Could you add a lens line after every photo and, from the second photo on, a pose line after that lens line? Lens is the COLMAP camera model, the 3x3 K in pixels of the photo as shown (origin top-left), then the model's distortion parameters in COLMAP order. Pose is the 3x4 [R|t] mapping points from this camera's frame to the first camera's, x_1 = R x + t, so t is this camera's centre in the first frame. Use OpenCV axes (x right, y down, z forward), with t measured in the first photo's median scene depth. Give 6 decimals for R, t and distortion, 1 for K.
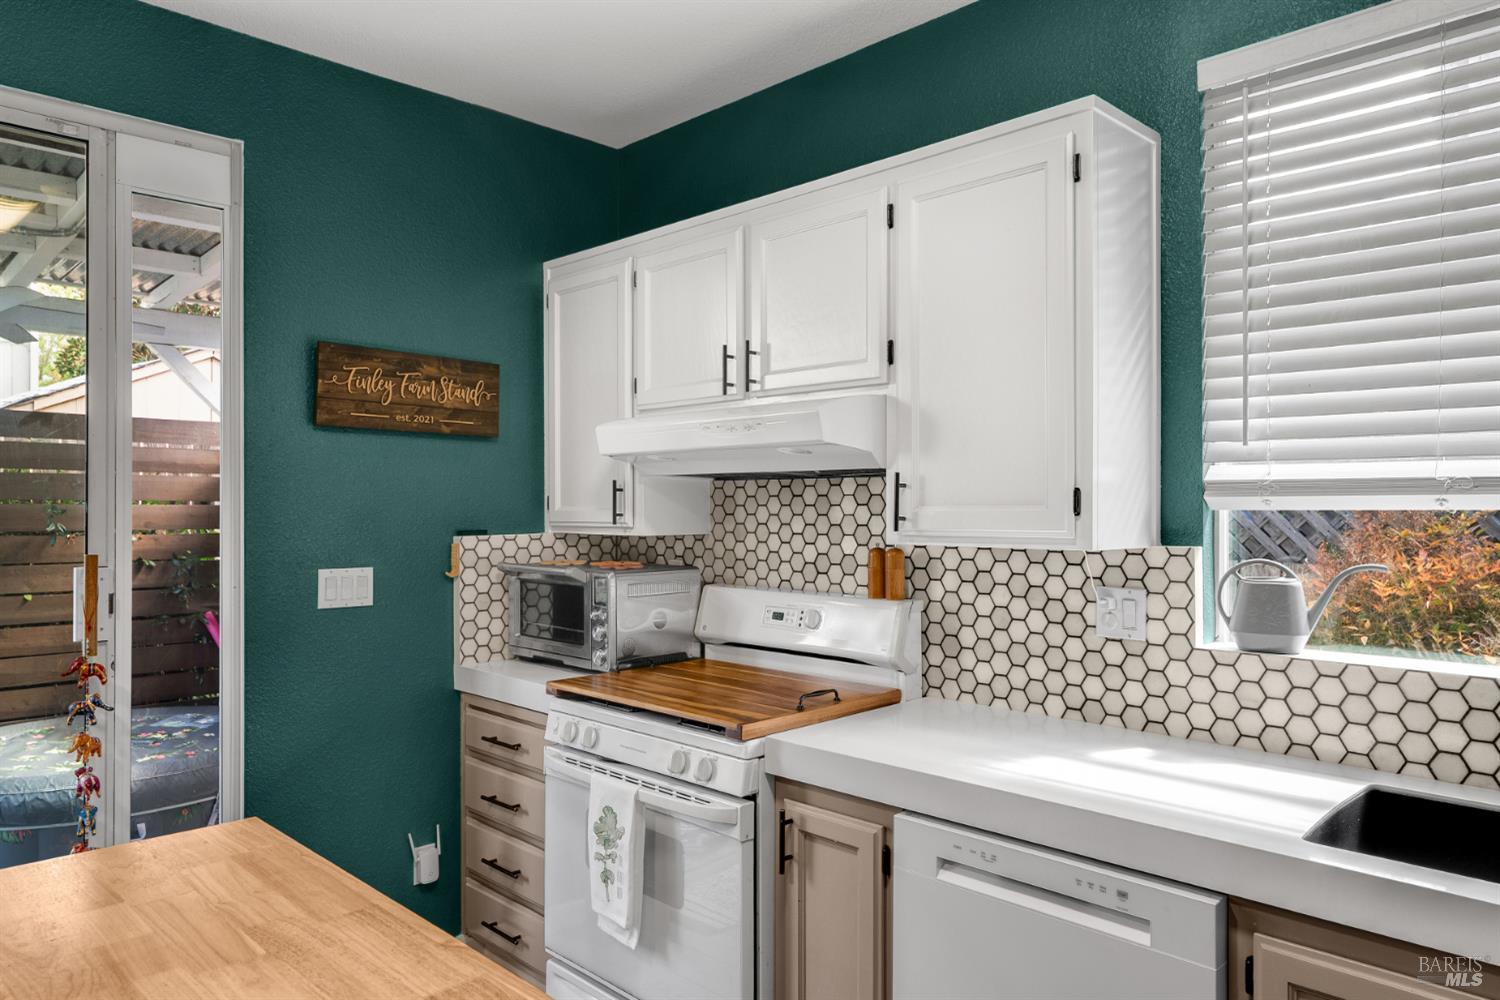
lens RADIAL K [[999.4, 0, 753.3], [0, 999.4, 503.0], [0, 0, 1]] dist [-0.000685, 0.000946]
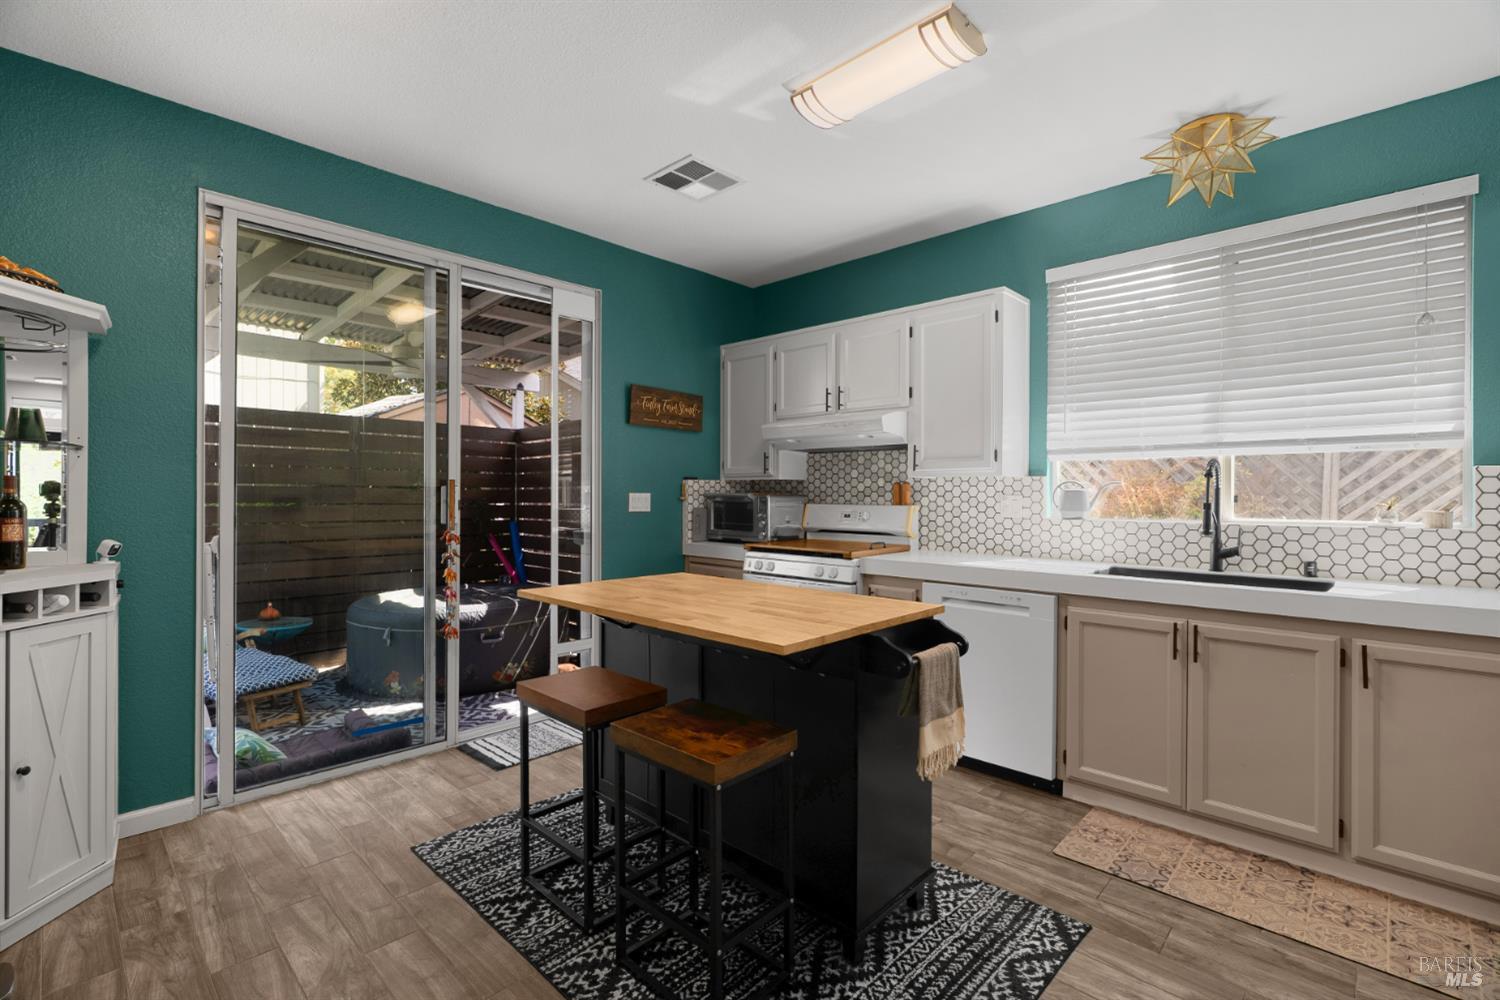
lens RADIAL K [[667.5, 0, 755.9], [0, 667.5, 494.4], [0, 0, 1]] dist [-0.018655, 0.007908]
pose [[0.999526, 0.004615, 0.030452, -0.260281], [-0.004750, 0.999979, 0.004338, 0.076289], [-0.030431, -0.004480, 0.999527, -0.503234]]
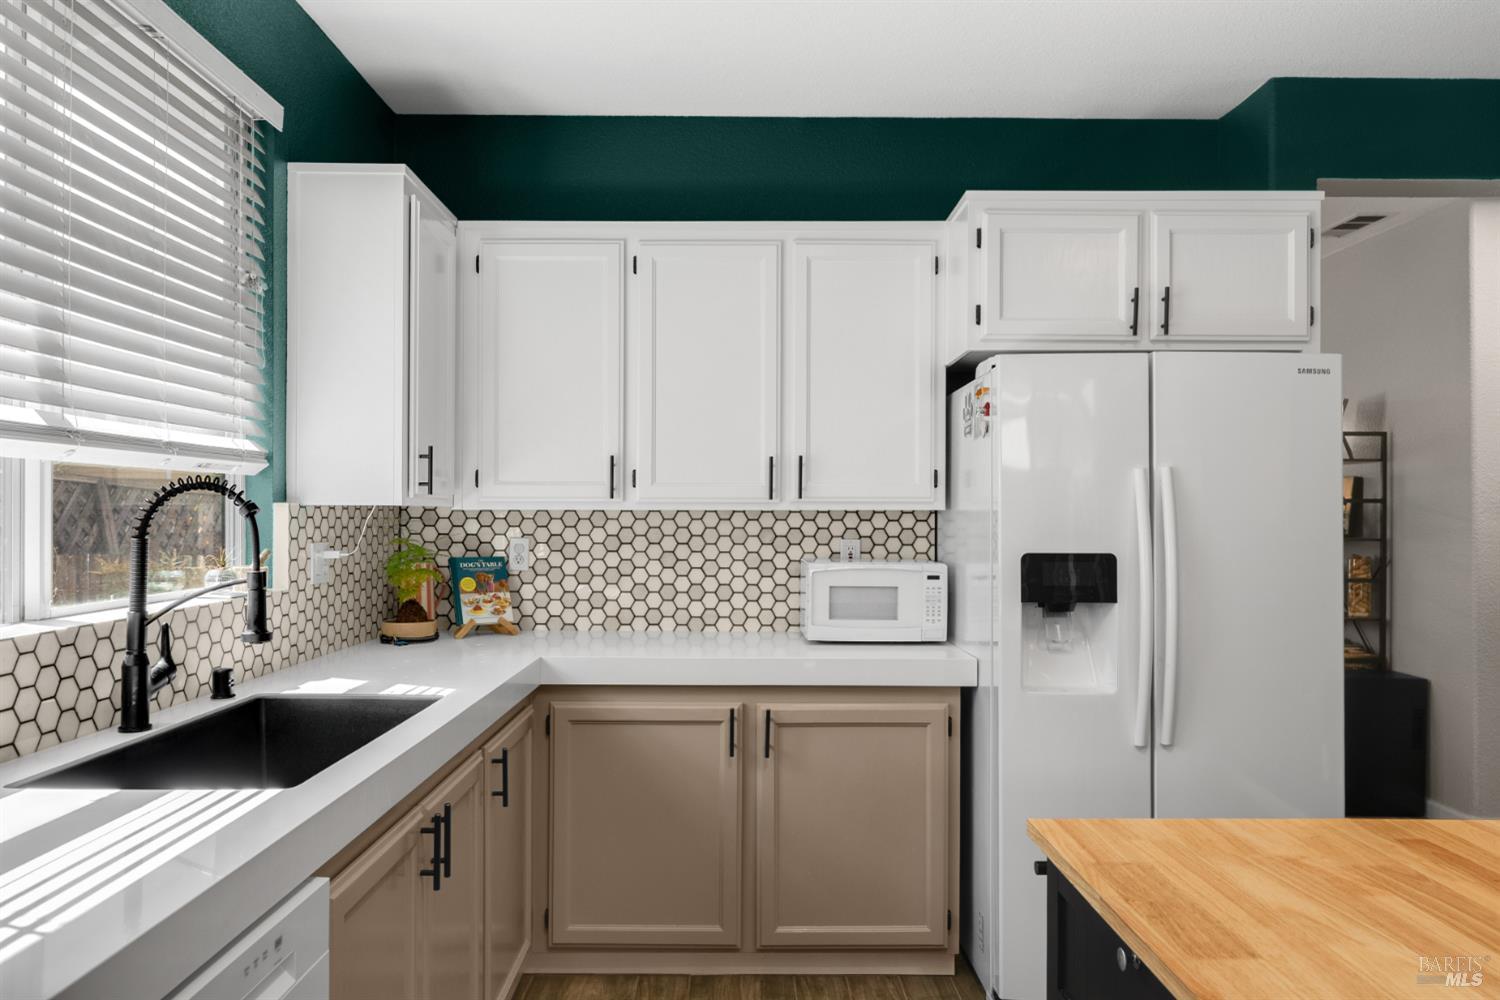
lens RADIAL K [[988.7, 0, 740.6], [0, 988.7, 508.6], [0, 0, 1]] dist [-0.002097, 0.004784]
pose [[-0.707764, 0.002586, 0.706444, -0.281795], [-0.006267, 0.999931, -0.009940, 0.046596], [-0.706421, -0.011462, -0.707699, 0.885319]]
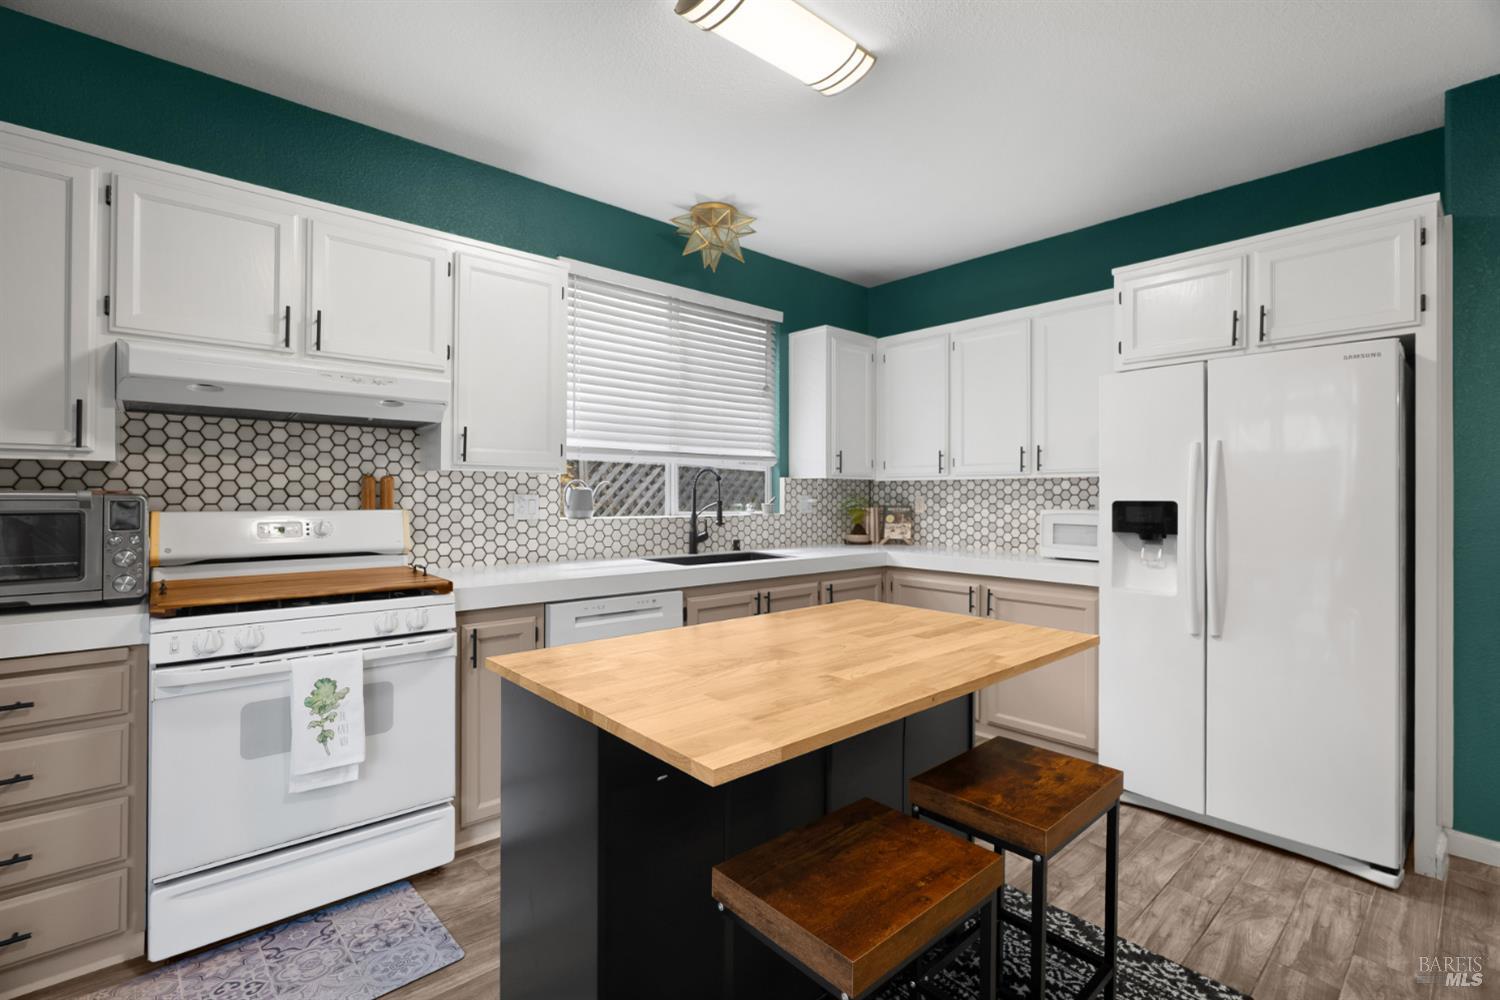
lens RADIAL K [[670.7, 0, 746.5], [0, 670.7, 489.3], [0, 0, 1]] dist [-0.004243, 0.000190]
pose [[0.063532, 0.008248, 0.997946, -0.934417], [-0.008649, 0.999933, -0.007714, 0.078028], [-0.997942, -0.008141, 0.063599, 0.447841]]
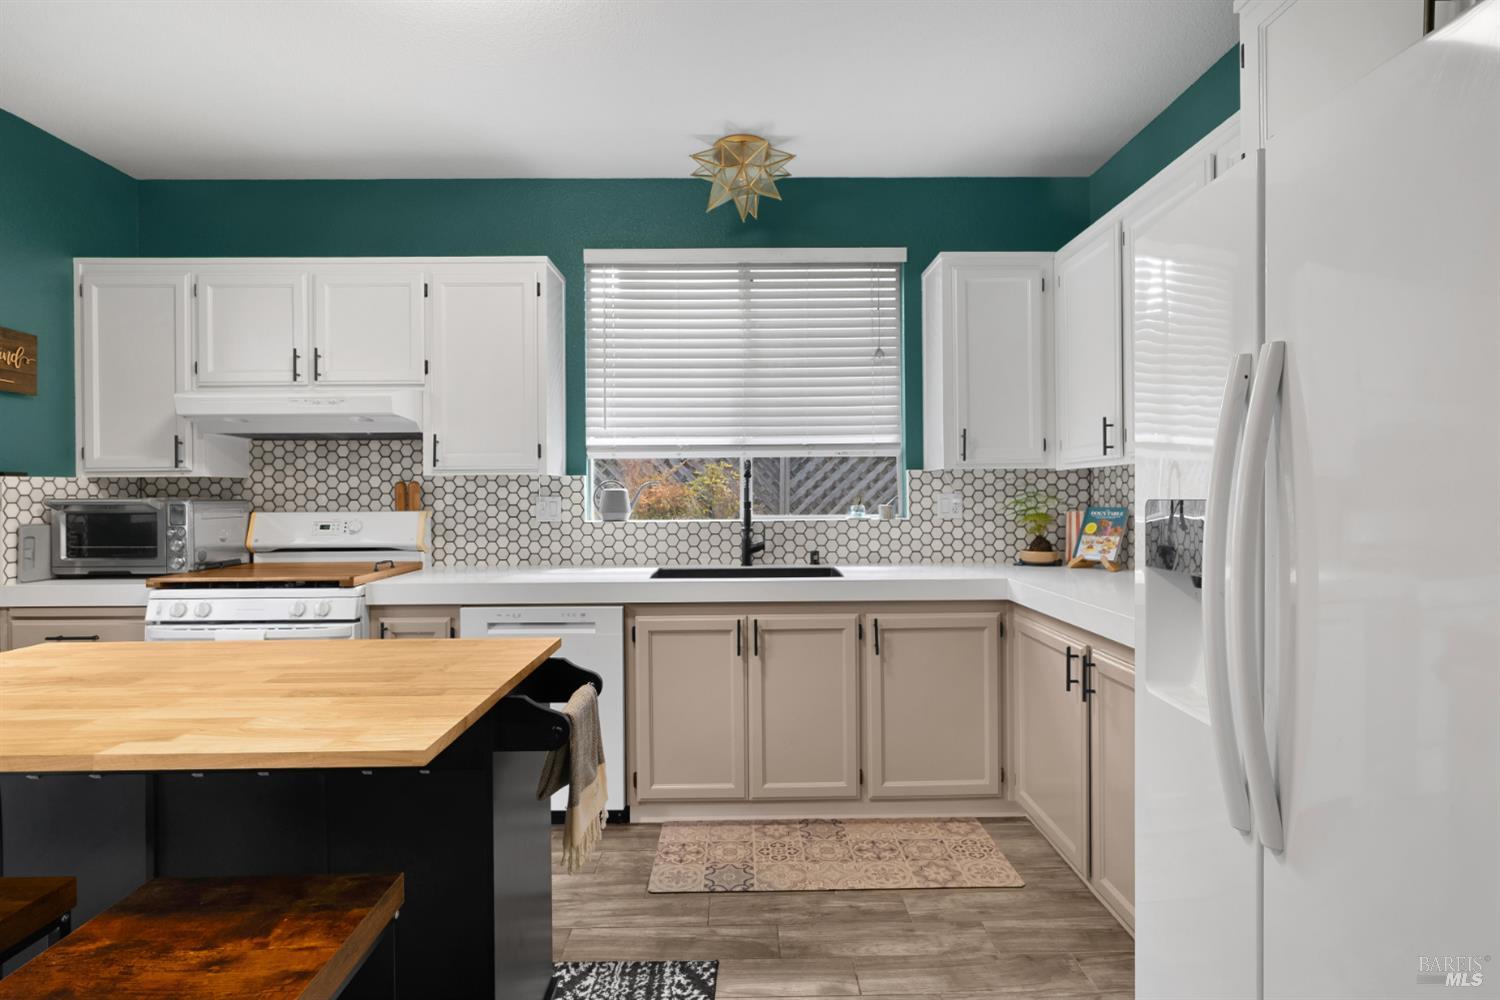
lens RADIAL K [[709.9, 0, 746.3], [0, 709.9, 495.5], [0, 0, 1]] dist [-0.007624, 0.001195]
pose [[0.697446, -0.005940, 0.716612, -0.374386], [0.004132, 0.999982, 0.004268, 0.075295], [-0.716625, -0.000016, 0.697459, -0.288582]]
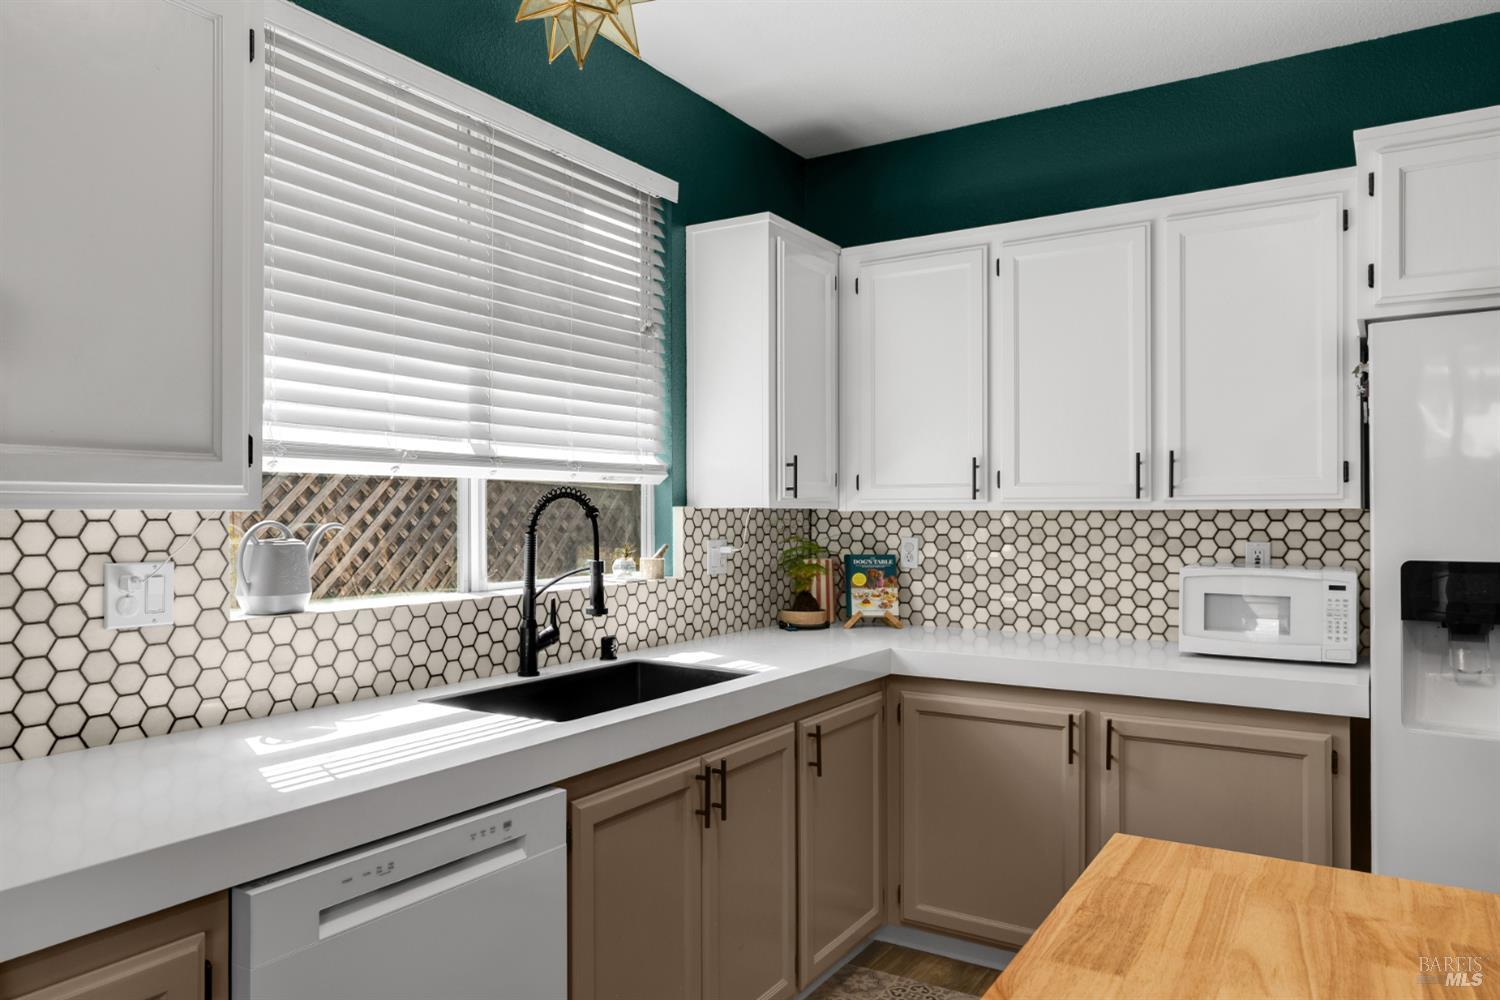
lens RADIAL K [[1008.5, 0, 742.7], [0, 1008.5, 507.5], [0, 0, 1]] dist [0.001202, 0.003571]
pose [[-0.219390, 0.006557, 0.975615, -0.501745], [-0.003549, 0.999965, -0.007519, 0.043602], [-0.975631, -0.005112, -0.219359, 0.682768]]
